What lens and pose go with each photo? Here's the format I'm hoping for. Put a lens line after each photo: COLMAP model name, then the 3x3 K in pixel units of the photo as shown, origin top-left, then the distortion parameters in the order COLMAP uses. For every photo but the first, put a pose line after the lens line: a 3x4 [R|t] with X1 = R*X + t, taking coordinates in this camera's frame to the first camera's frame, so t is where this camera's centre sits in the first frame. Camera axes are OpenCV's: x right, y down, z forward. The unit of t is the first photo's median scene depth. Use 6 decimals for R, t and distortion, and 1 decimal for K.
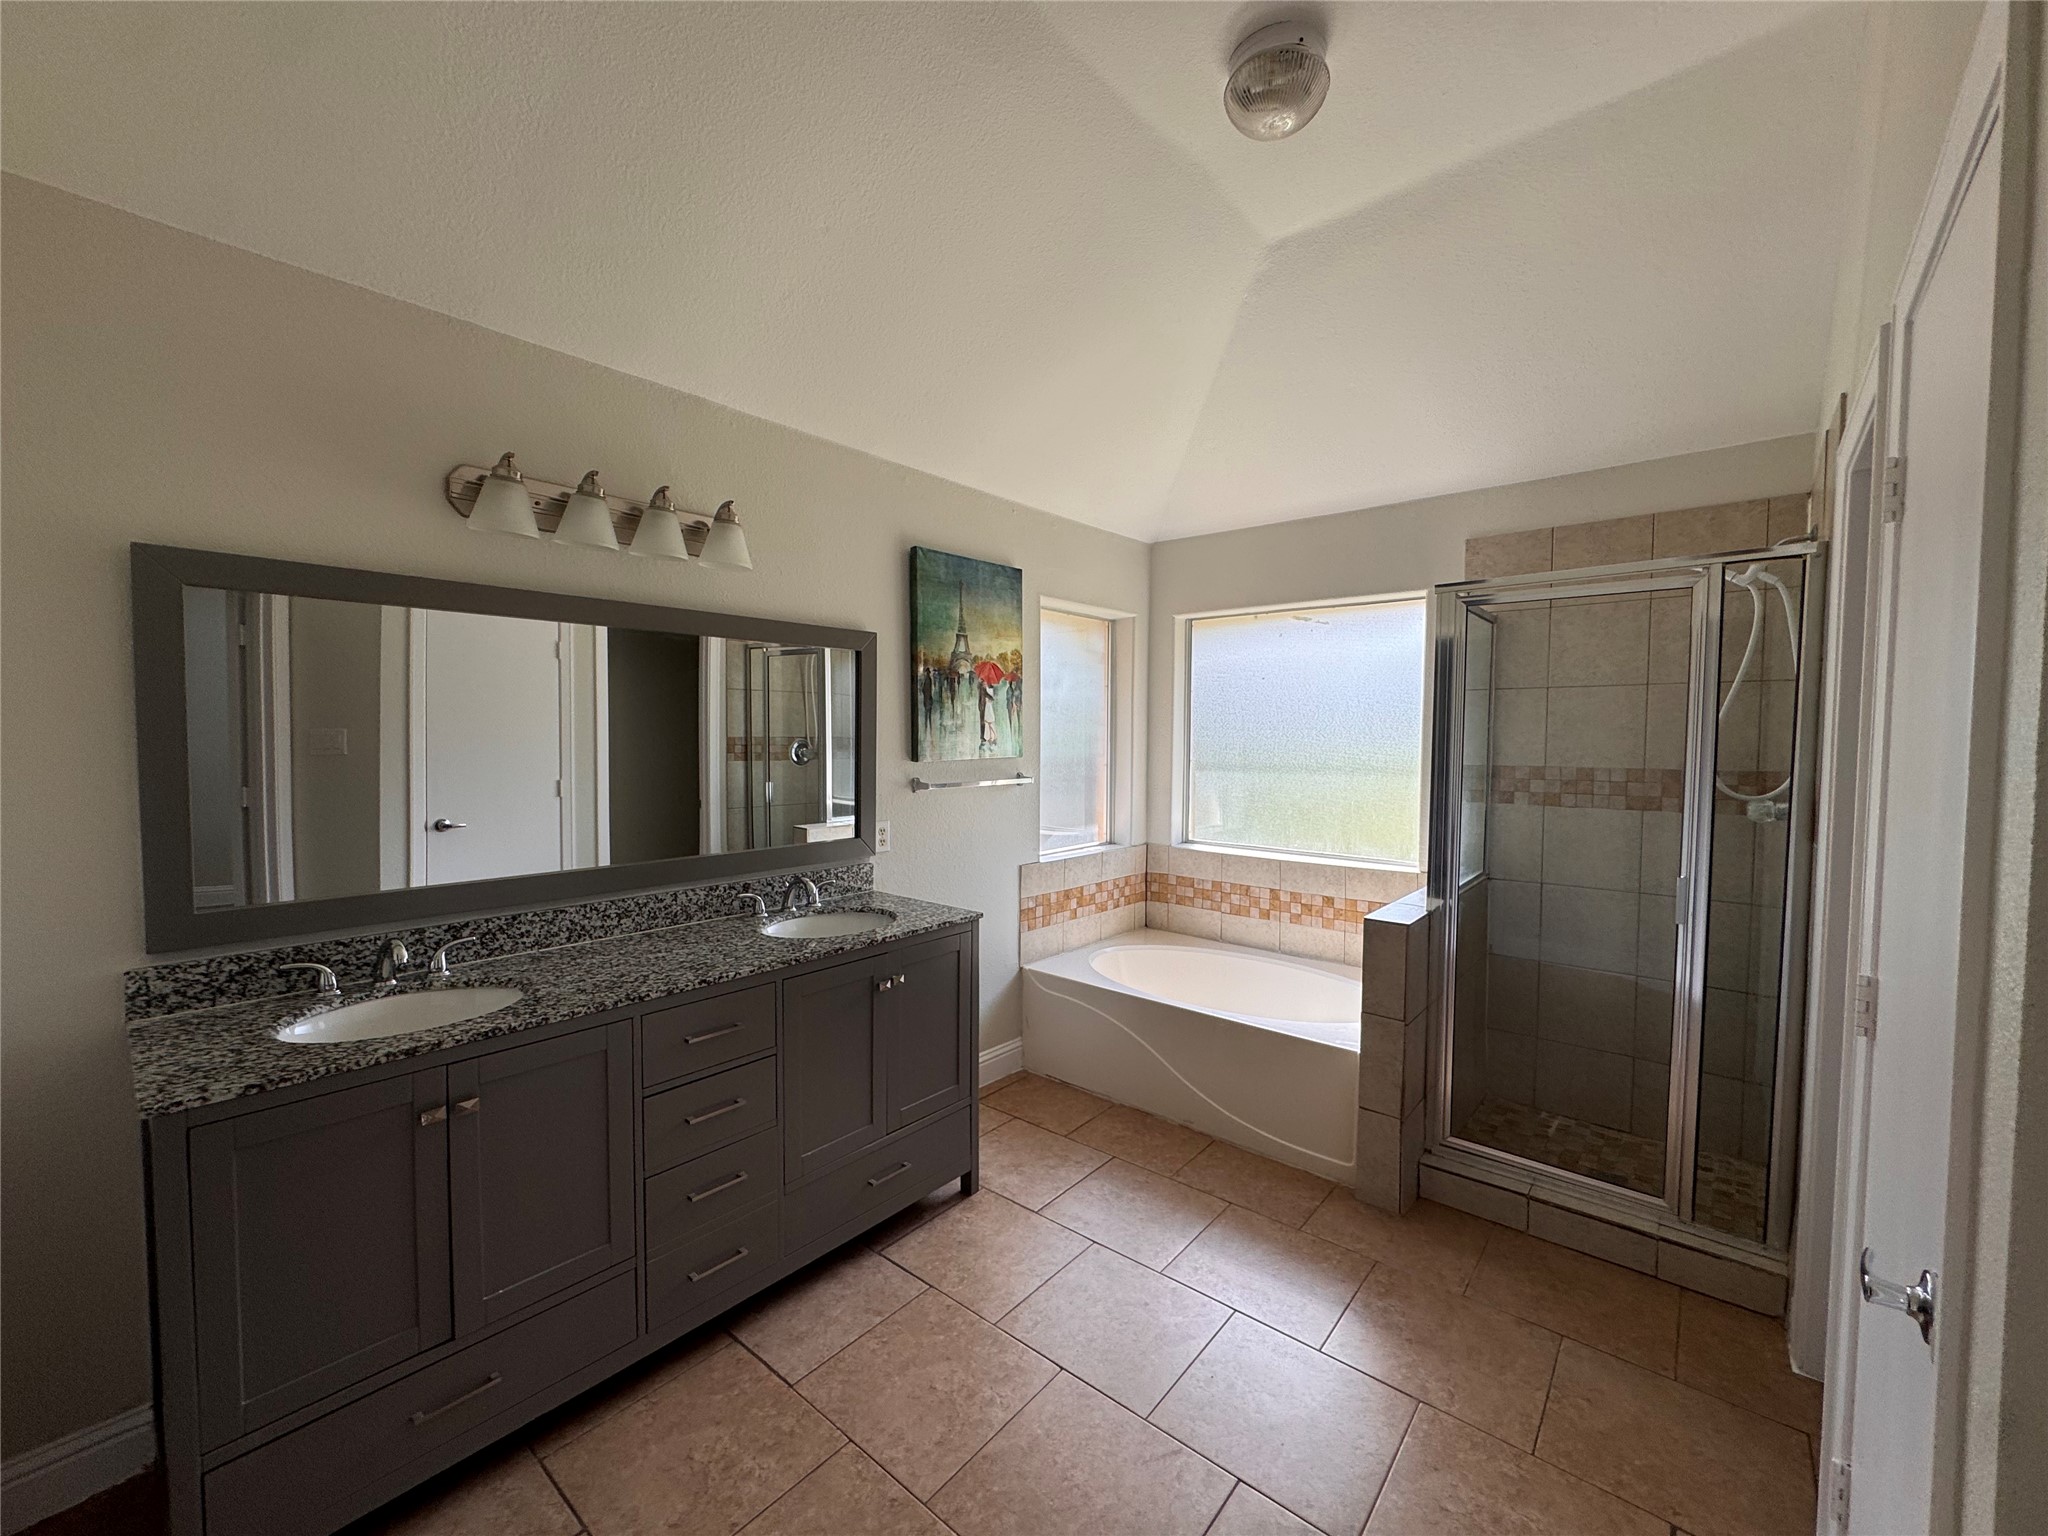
lens RADIAL K [[816.9, 0, 1024.8], [0, 816.9, 775.1], [0, 0, 1]] dist [-0.005330, 0.000765]
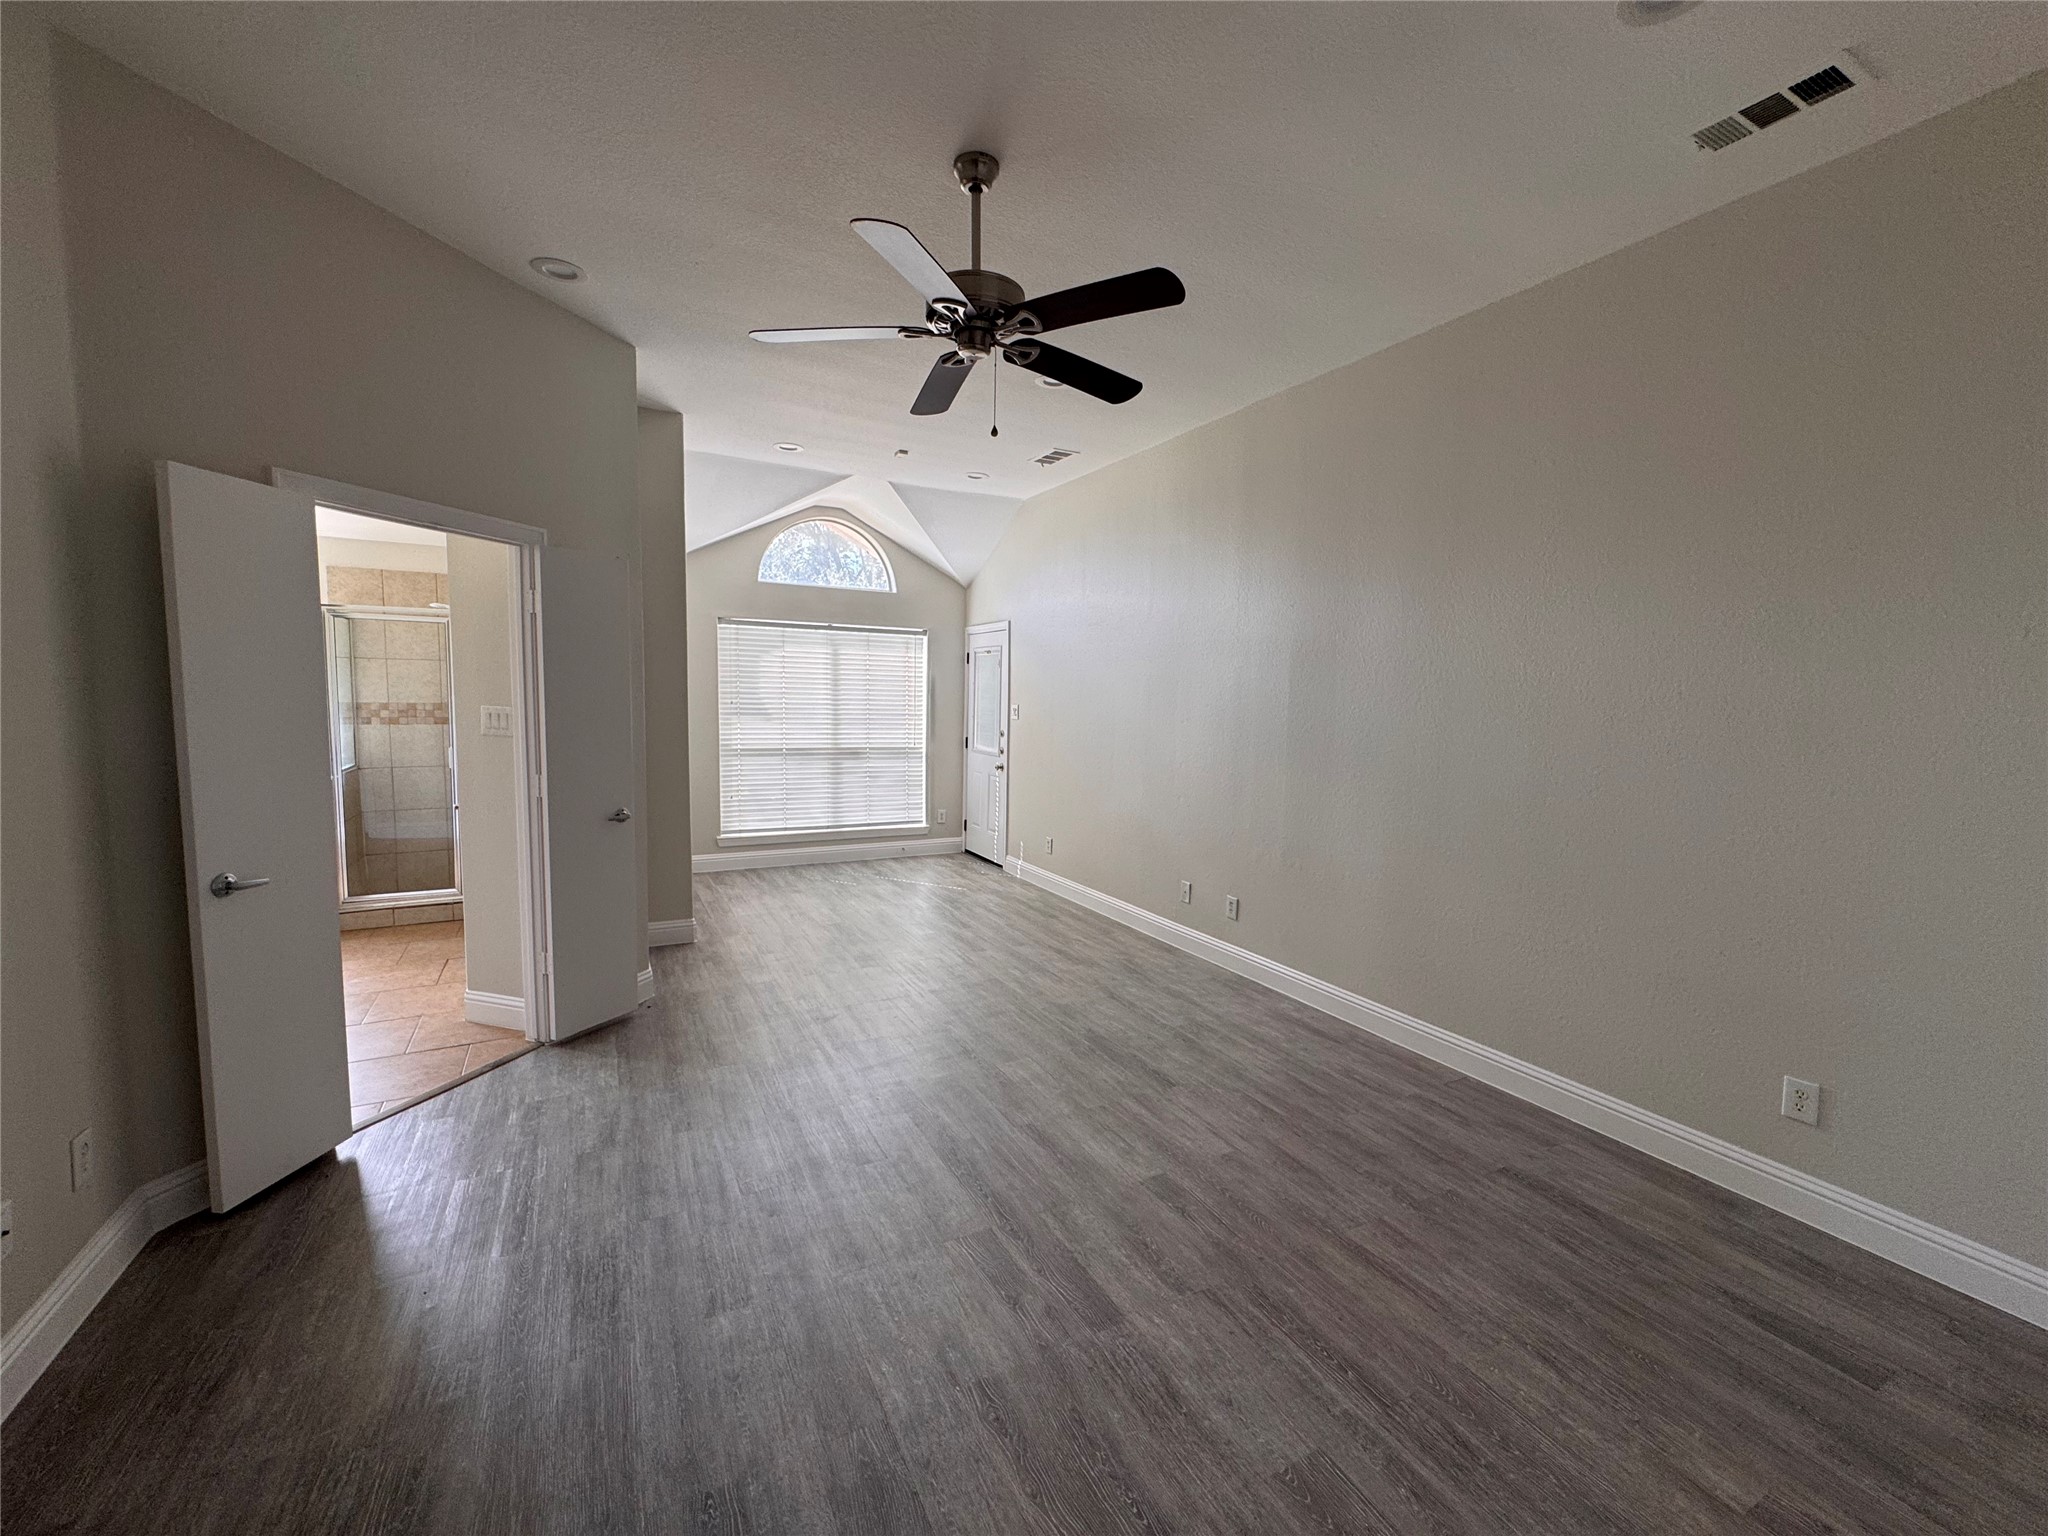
lens RADIAL K [[816.9, 0, 1027.9], [0, 816.9, 757.0], [0, 0, 1]] dist [-0.005330, 0.000765]
pose [[0.355951, -0.081896, 0.930909, -0.549873], [0.023424, 0.996622, 0.078720, 0.000436], [-0.934211, -0.006215, 0.356666, -0.974074]]
